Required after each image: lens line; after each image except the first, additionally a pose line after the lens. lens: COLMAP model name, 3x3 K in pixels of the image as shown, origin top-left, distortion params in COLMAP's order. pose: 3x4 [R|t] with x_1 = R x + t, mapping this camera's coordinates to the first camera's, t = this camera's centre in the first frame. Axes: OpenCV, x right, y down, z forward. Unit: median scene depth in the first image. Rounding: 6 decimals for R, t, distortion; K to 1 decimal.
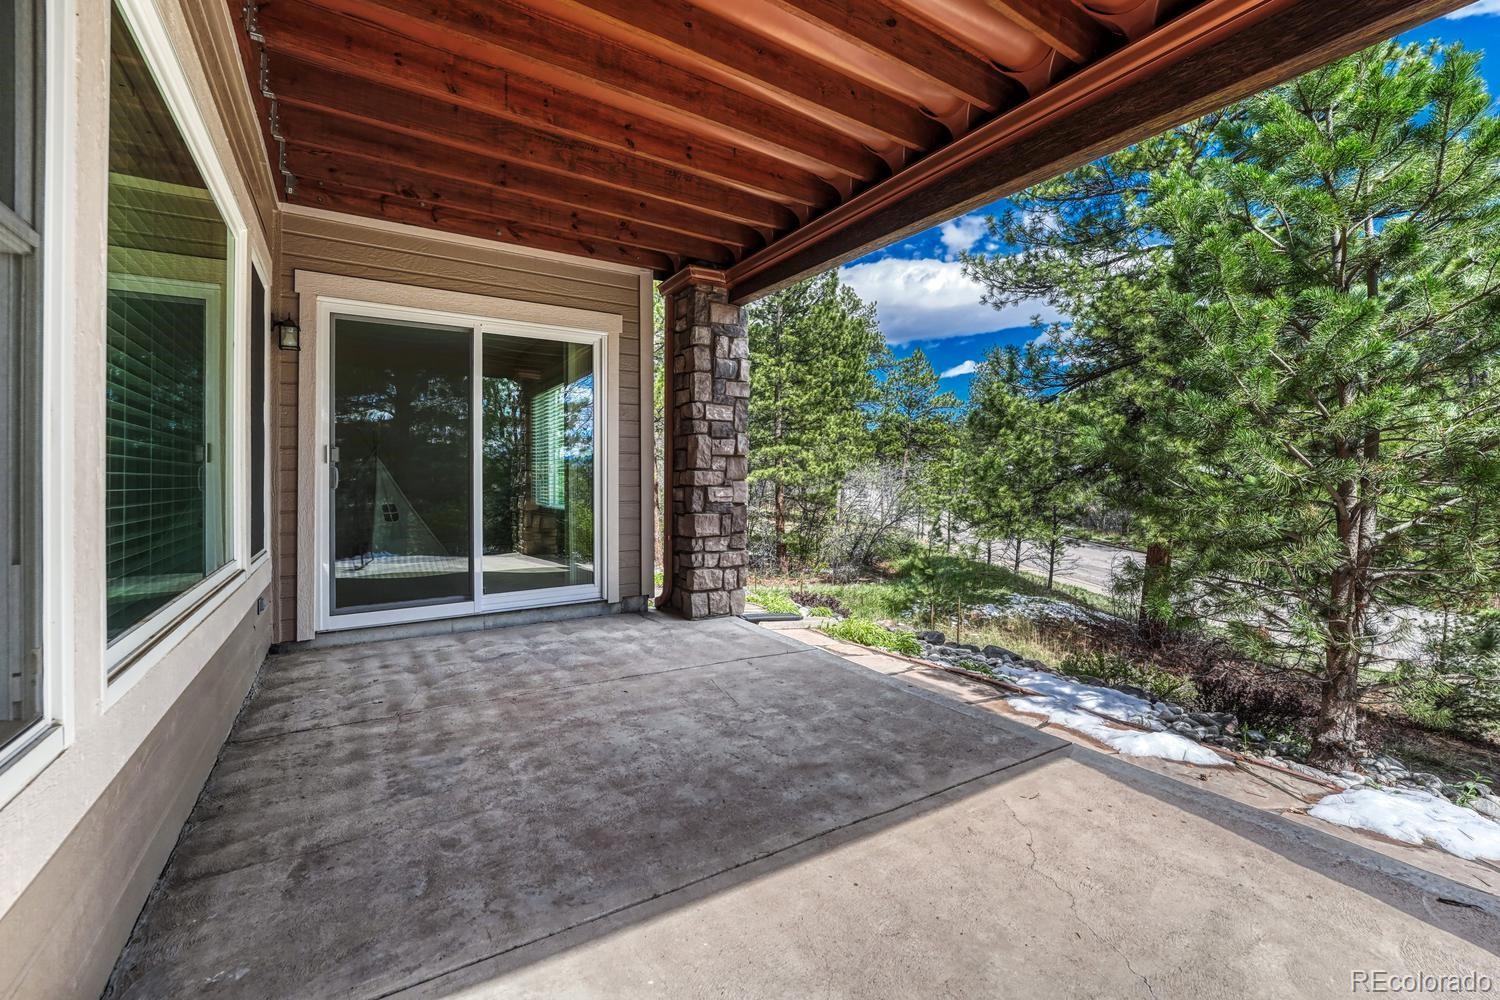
lens RADIAL K [[617.3, 0, 755.8], [0, 617.3, 475.4], [0, 0, 1]] dist [-0.002020, 0.000075]
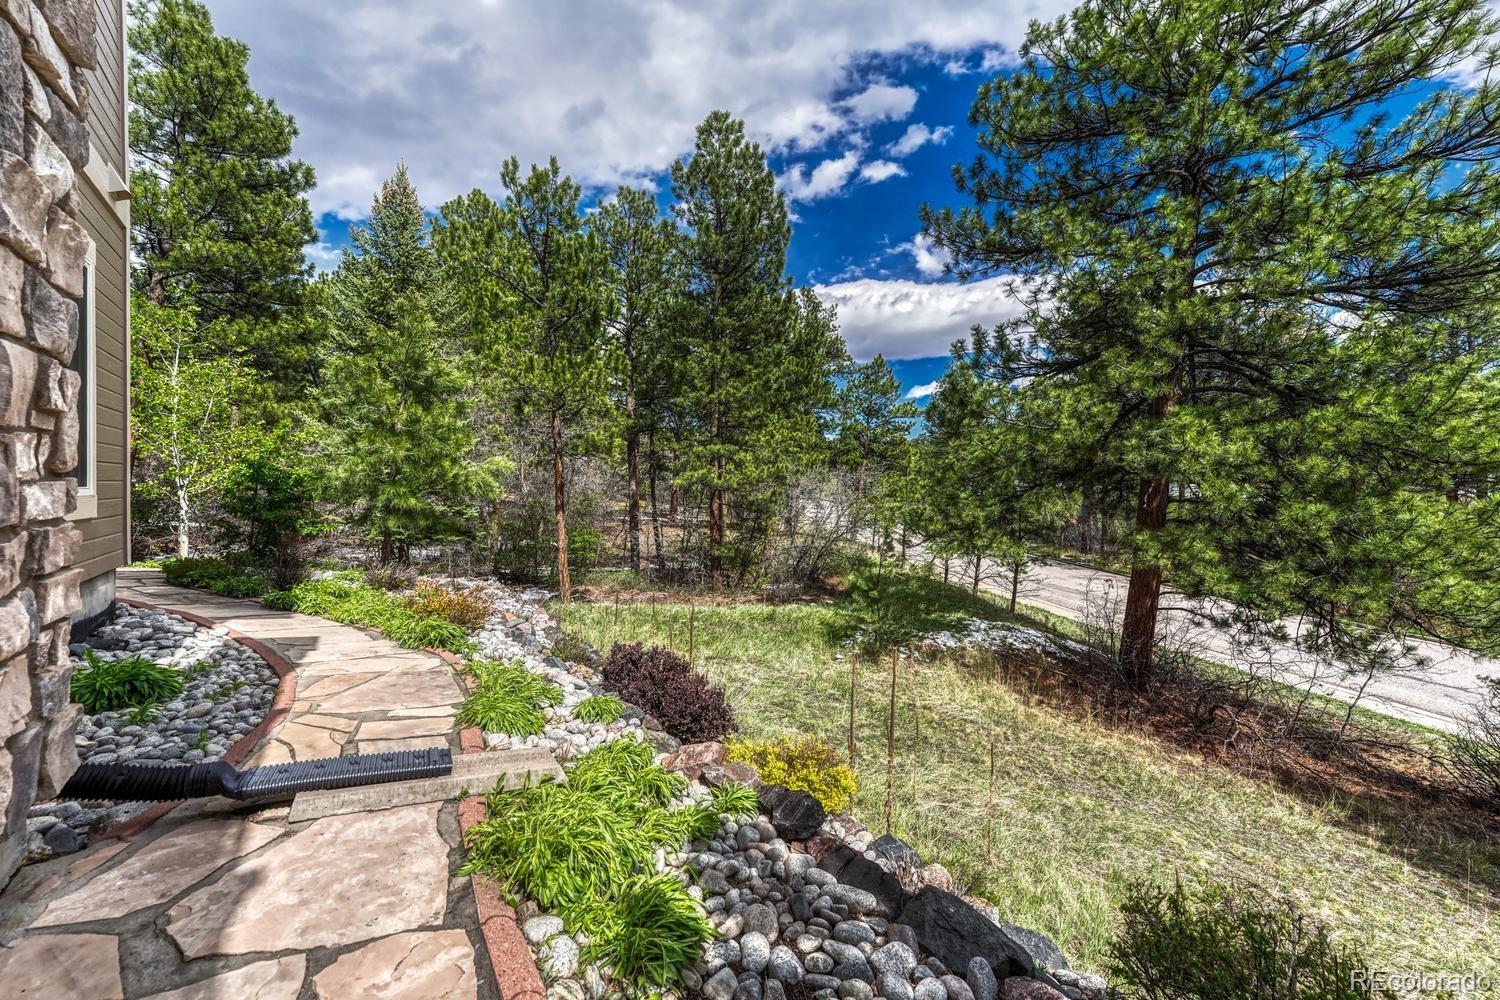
lens RADIAL K [[602.2, 0, 746.9], [0, 602.2, 497.5], [0, 0, 1]] dist [-0.006234, 0.002975]
pose [[0.999080, 0.020268, 0.037805, 0.067169], [-0.020858, 0.999665, 0.015293, 0.015441], [-0.037483, -0.016068, 0.999168, 0.174489]]
